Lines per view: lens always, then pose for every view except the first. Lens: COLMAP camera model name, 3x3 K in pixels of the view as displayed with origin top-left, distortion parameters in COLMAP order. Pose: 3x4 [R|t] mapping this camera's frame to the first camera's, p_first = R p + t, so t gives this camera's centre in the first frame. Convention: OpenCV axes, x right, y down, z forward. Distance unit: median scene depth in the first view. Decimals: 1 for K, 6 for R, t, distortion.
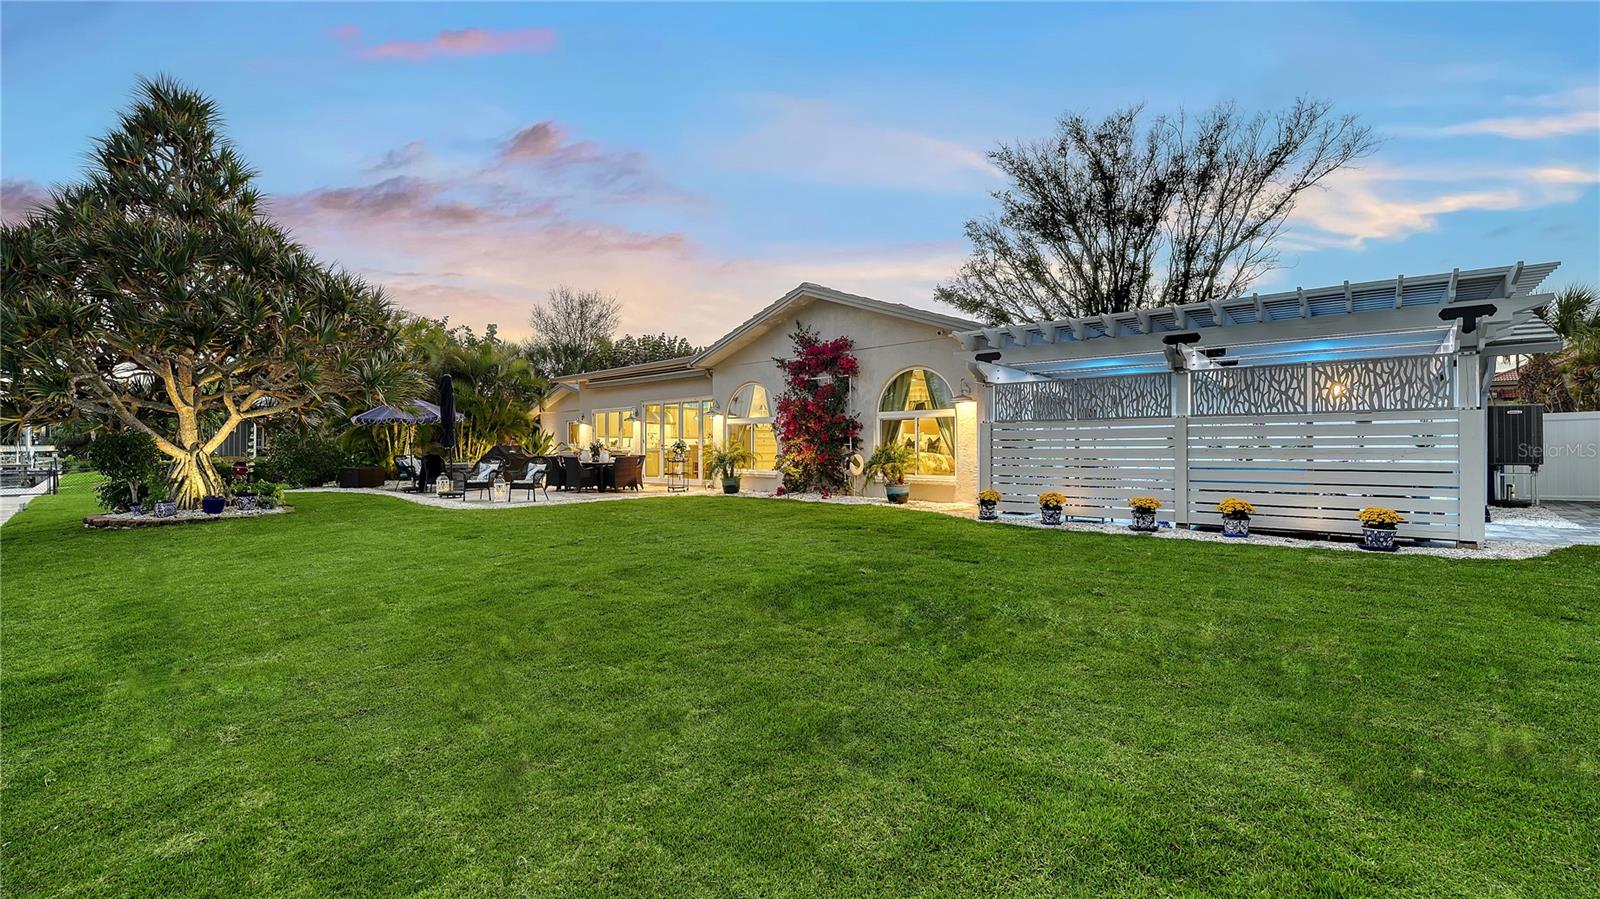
lens RADIAL K [[654.7, 0, 800.0], [0, 654.7, 451.8], [0, 0, 1]] dist [0.001952, -0.000746]
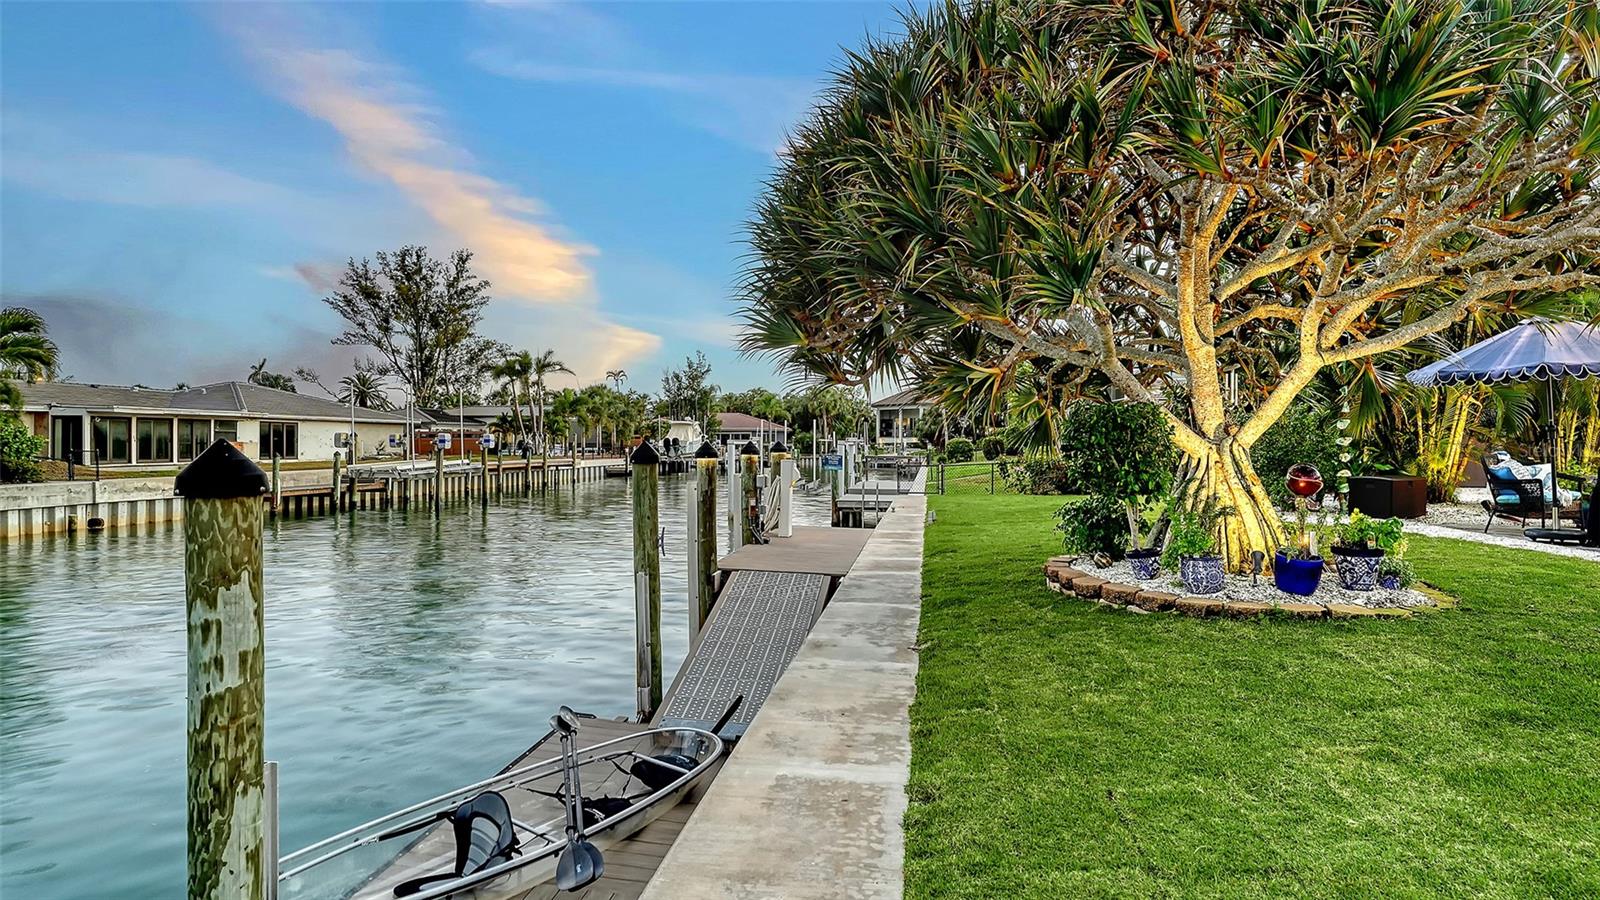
lens RADIAL K [[826.1, 0, 800.5], [0, 826.1, 446.6], [0, 0, 1]] dist [0.002003, 0.000229]
pose [[0.563404, 0.009161, -0.826131, -0.398326], [-0.007785, 0.999953, 0.005779, 0.000881], [0.826145, 0.003175, 0.563449, 0.281015]]
